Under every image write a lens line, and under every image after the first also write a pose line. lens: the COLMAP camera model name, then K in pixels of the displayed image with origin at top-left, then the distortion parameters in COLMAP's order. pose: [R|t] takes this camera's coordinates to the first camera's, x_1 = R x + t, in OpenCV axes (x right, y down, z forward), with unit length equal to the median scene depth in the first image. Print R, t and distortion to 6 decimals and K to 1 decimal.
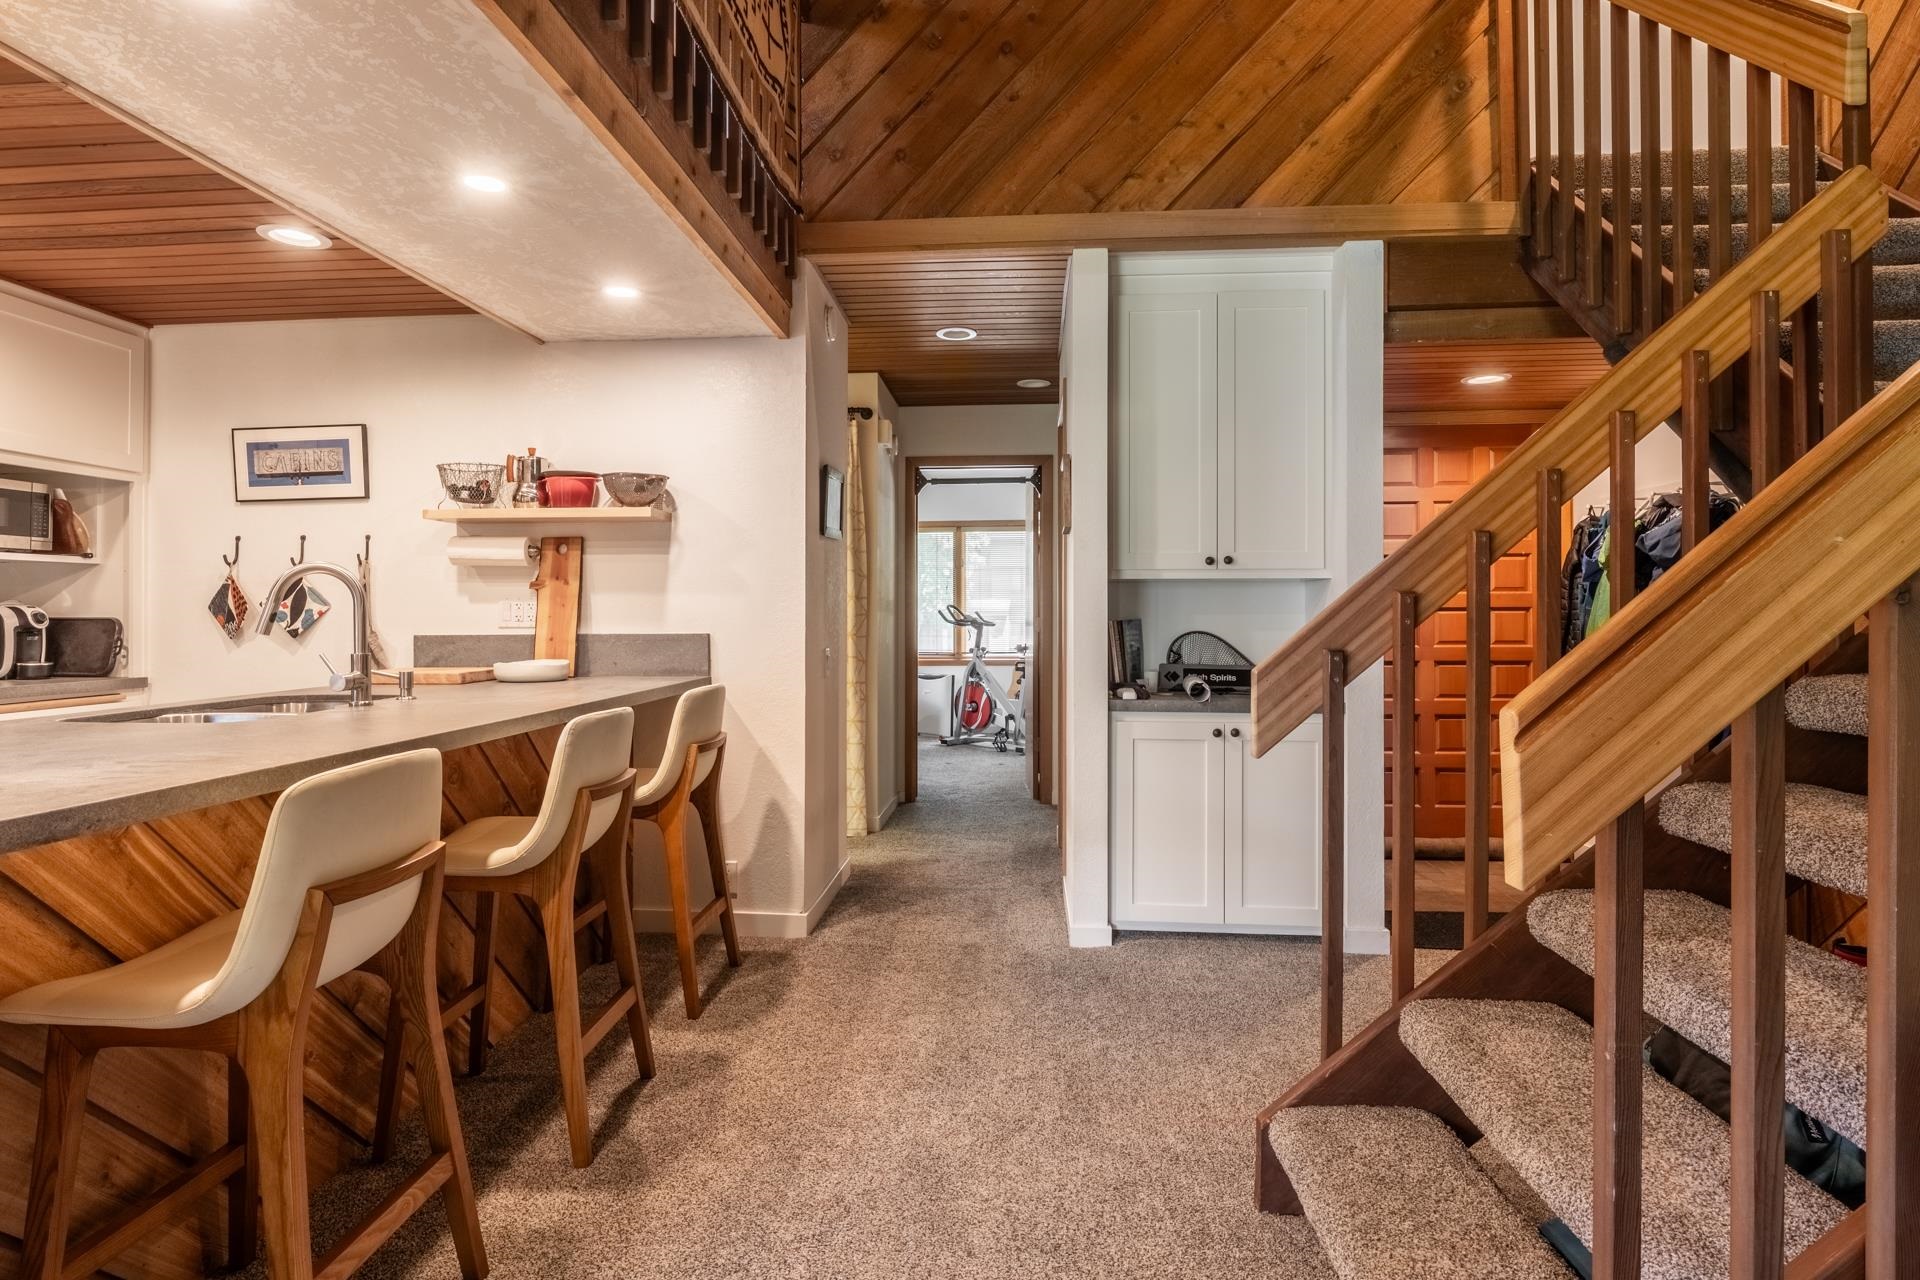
lens RADIAL K [[1019.9, 0, 940.7], [0, 1019.9, 604.5], [0, 0, 1]] dist [-0.001513, -0.000499]
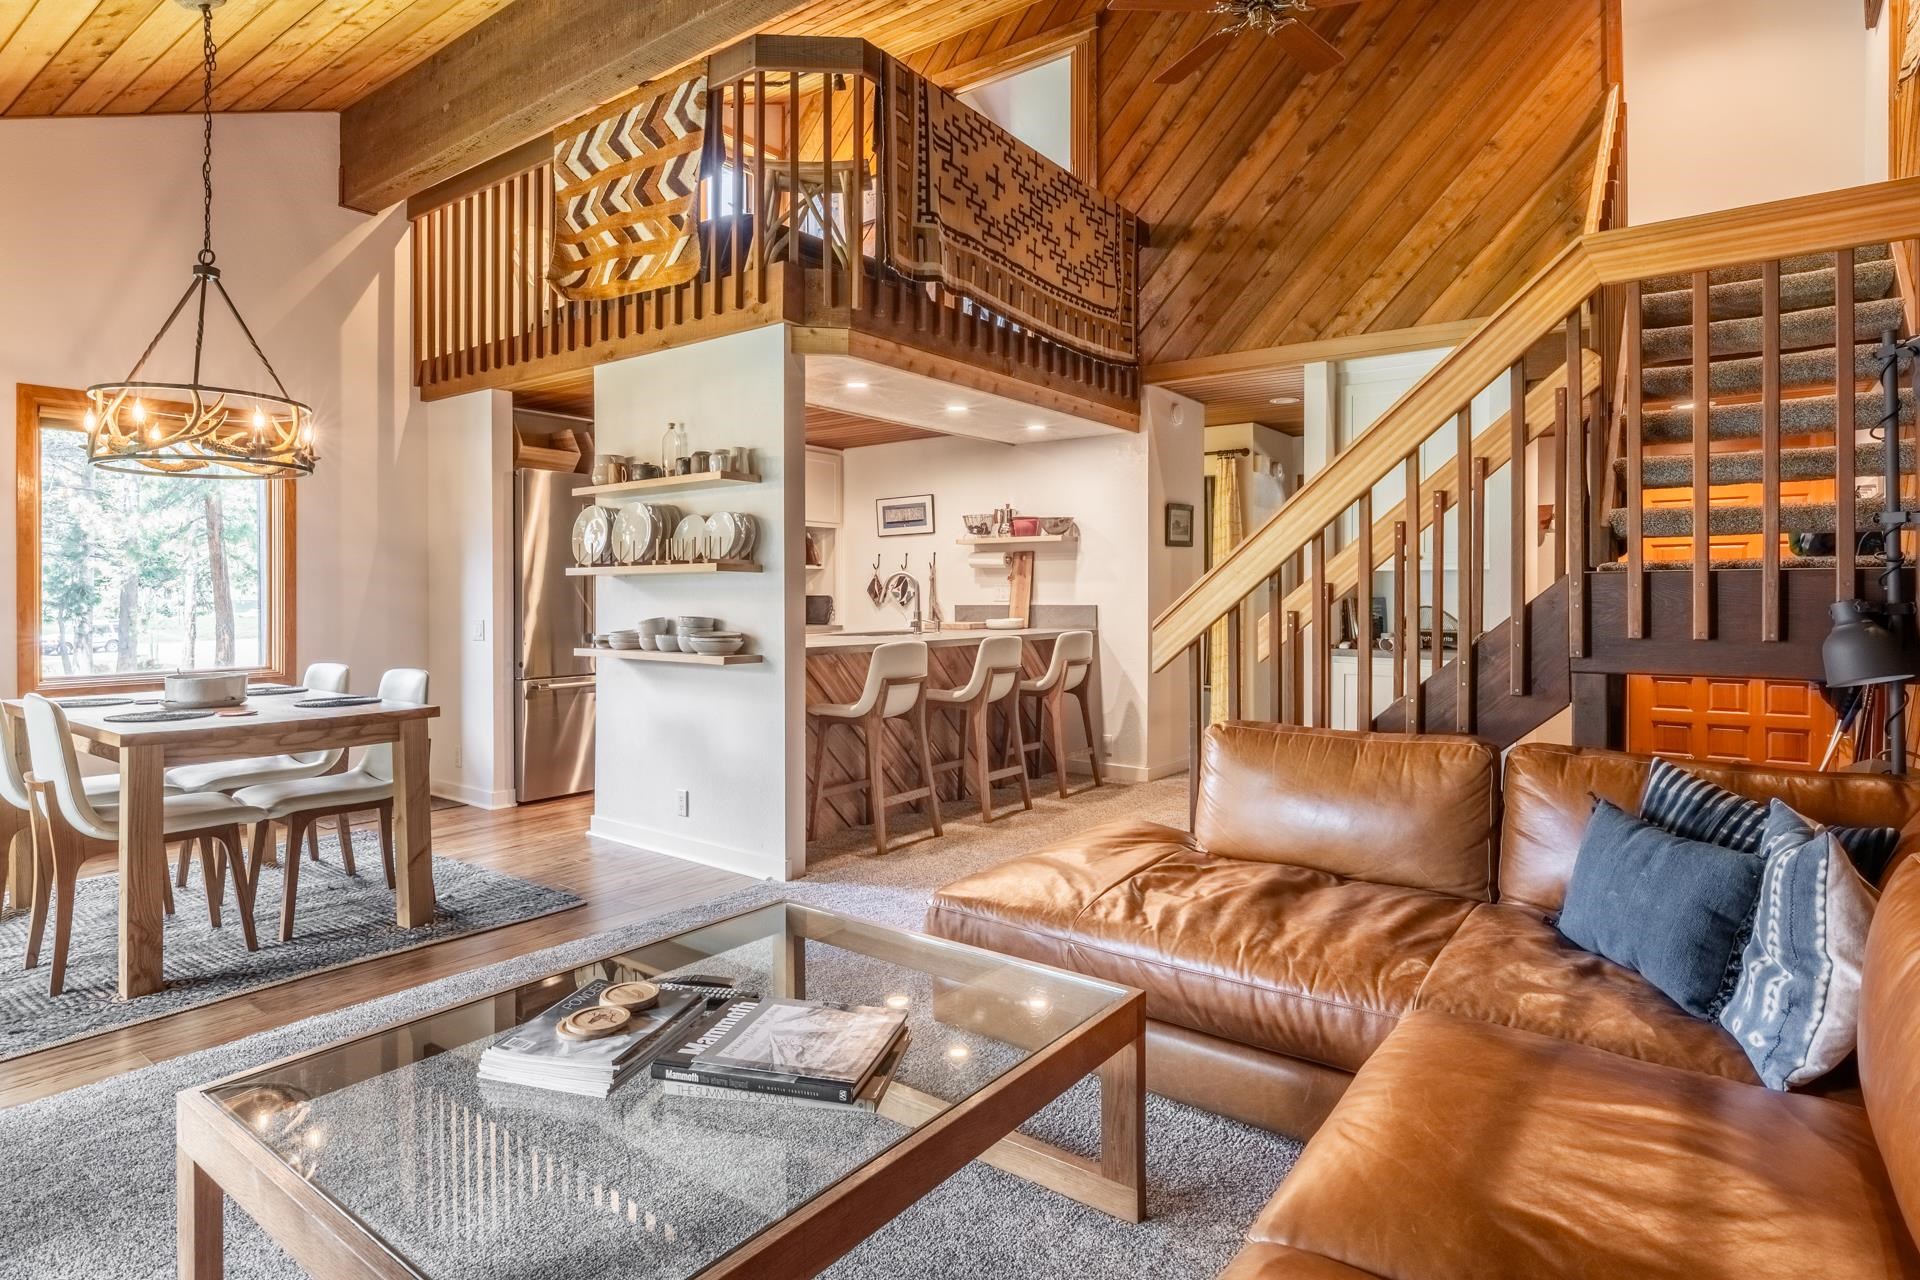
lens RADIAL K [[1029.6, 0, 957.1], [0, 1029.6, 584.0], [0, 0, 1]] dist [-0.004295, -0.000401]
pose [[0.852022, -0.005166, -0.523480, 0.496527], [0.005437, 0.999985, -0.001020, -0.006841], [0.523477, -0.001977, 0.852037, -0.637454]]
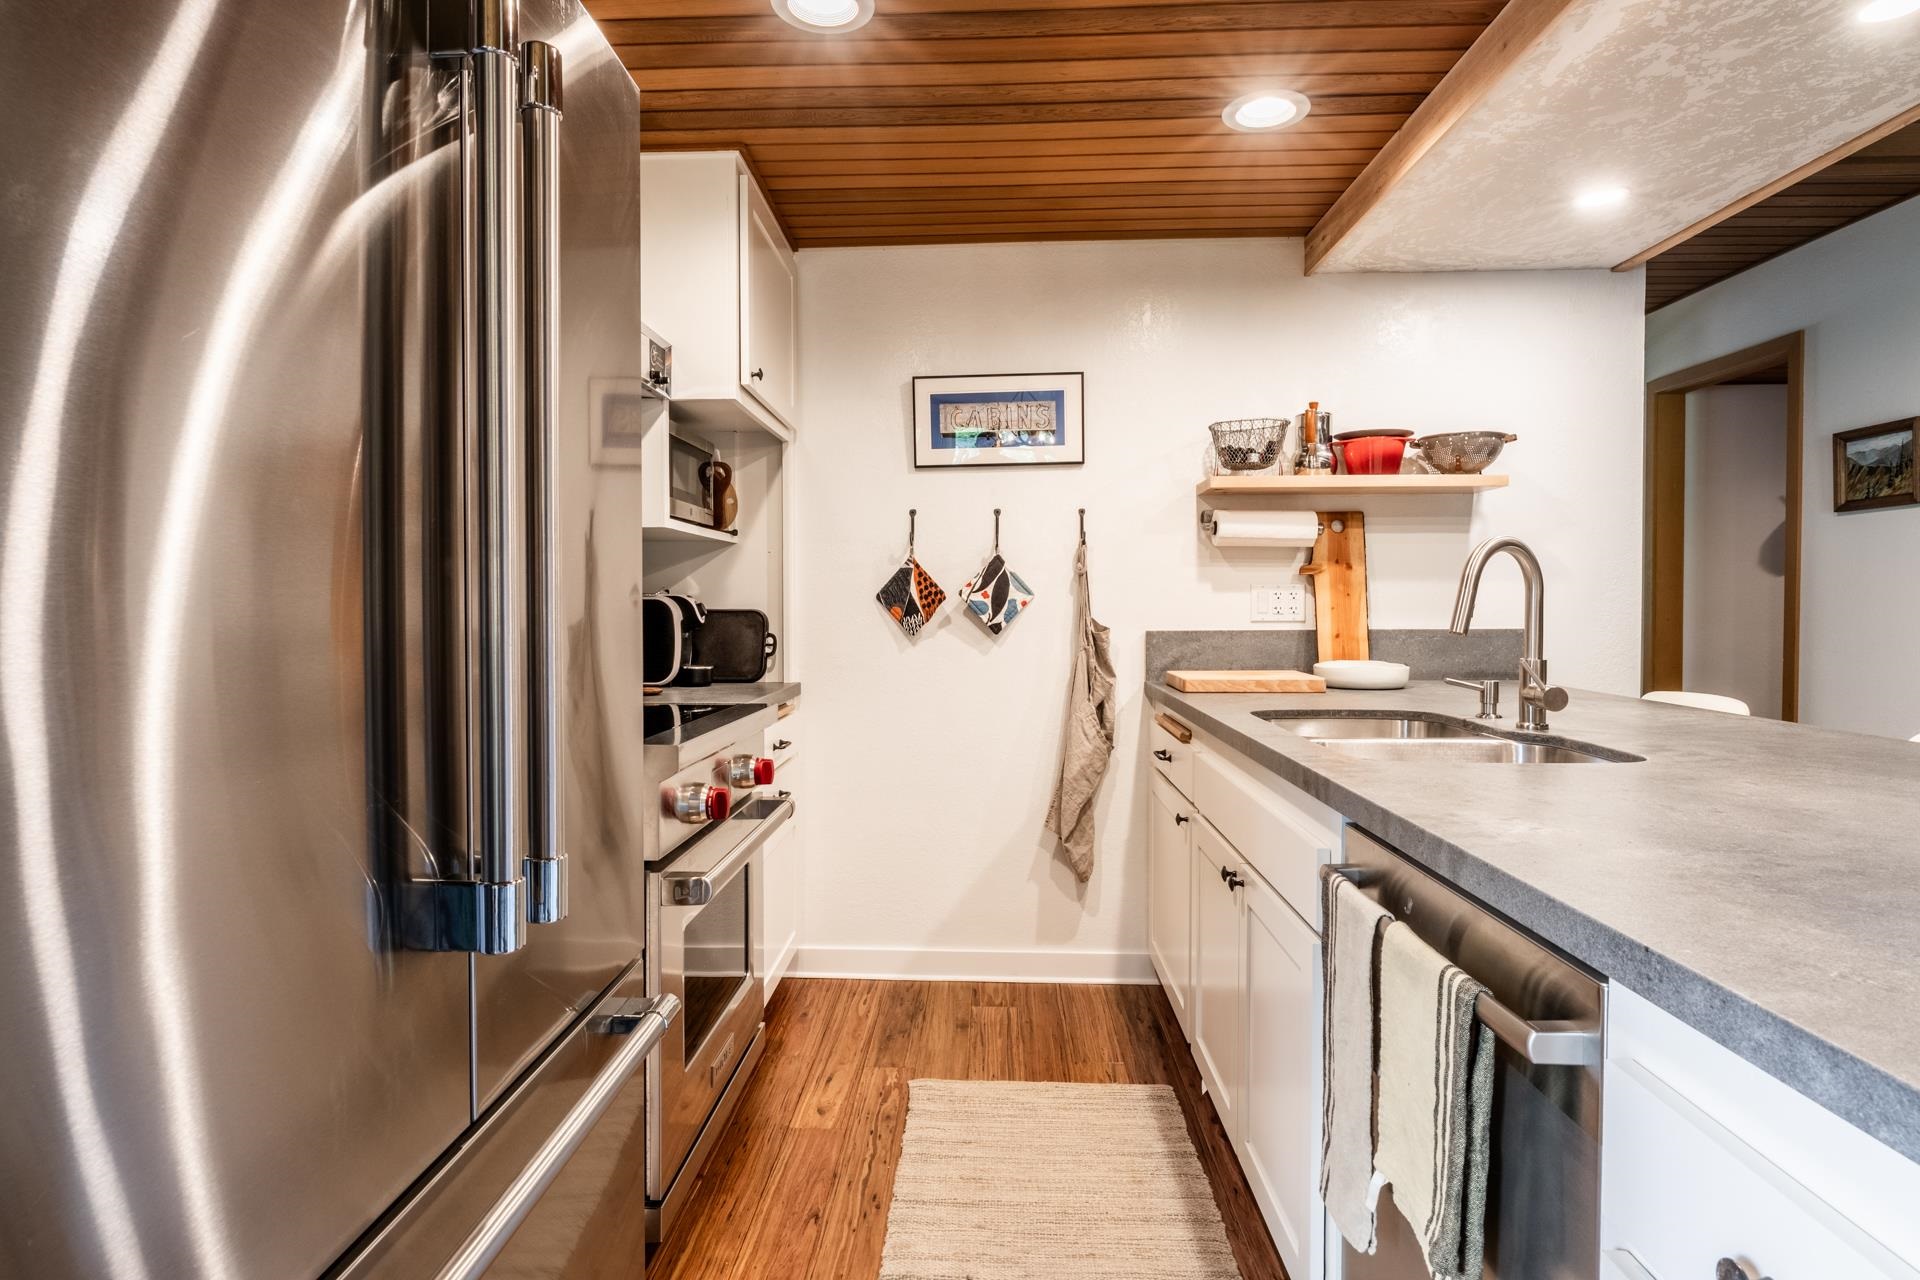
lens RADIAL K [[974.5, 0, 951.2], [0, 974.5, 619.5], [0, 0, 1]] dist [-0.001642, 0.000185]
pose [[0.999389, 0.000210, 0.034941, -0.719494], [-0.001065, 0.999701, 0.024437, 0.002027], [-0.034926, -0.024459, 0.999091, 0.225384]]
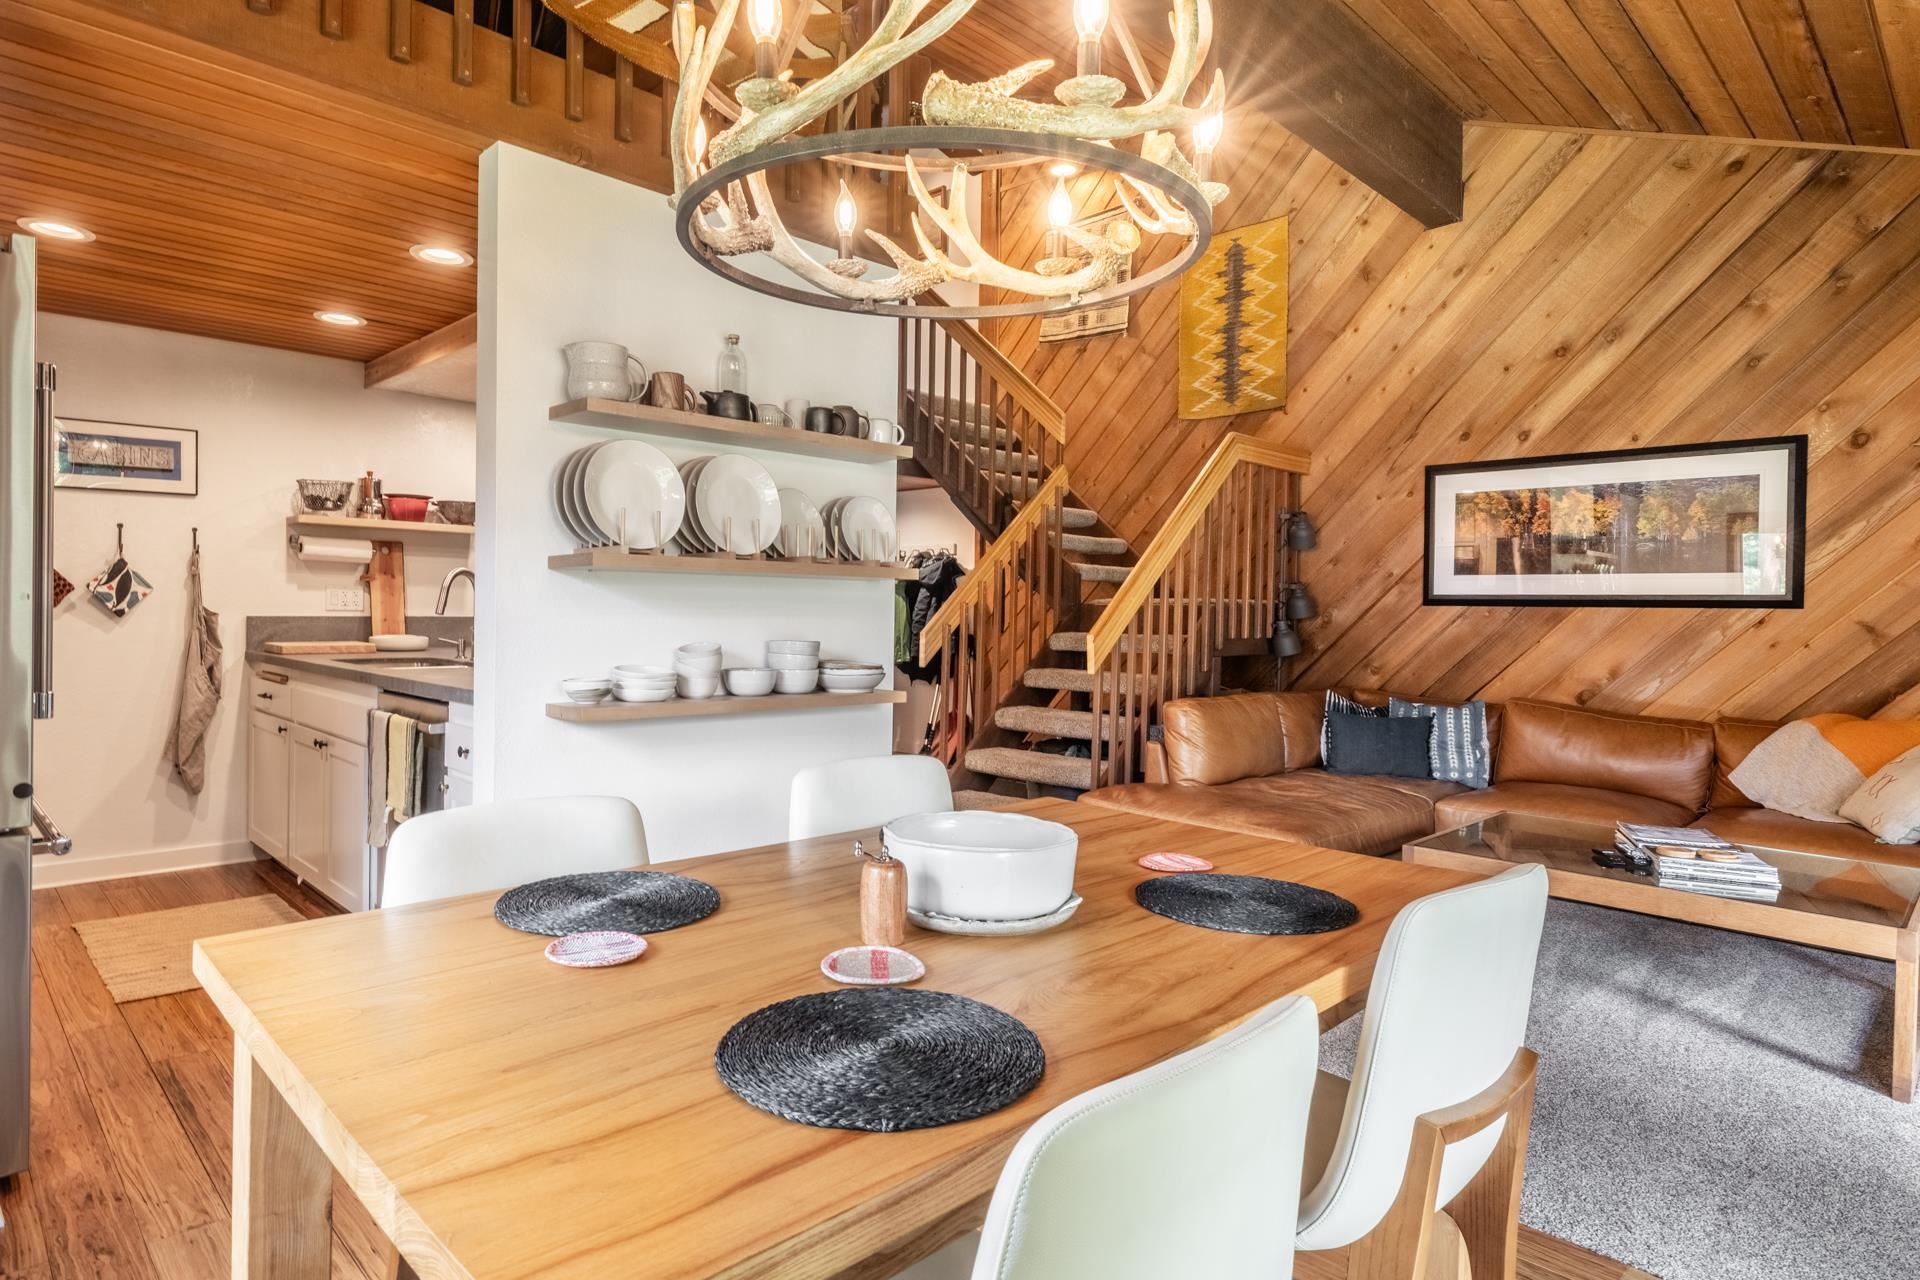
lens RADIAL K [[1058.4, 0, 912.4], [0, 1058.4, 629.5], [0, 0, 1]] dist [-0.003410, -0.001197]
pose [[0.654731, 0.000578, 0.755862, -0.964453], [-0.024979, 0.999470, 0.020873, 0.001172], [-0.755449, -0.032547, 0.654398, -0.402978]]
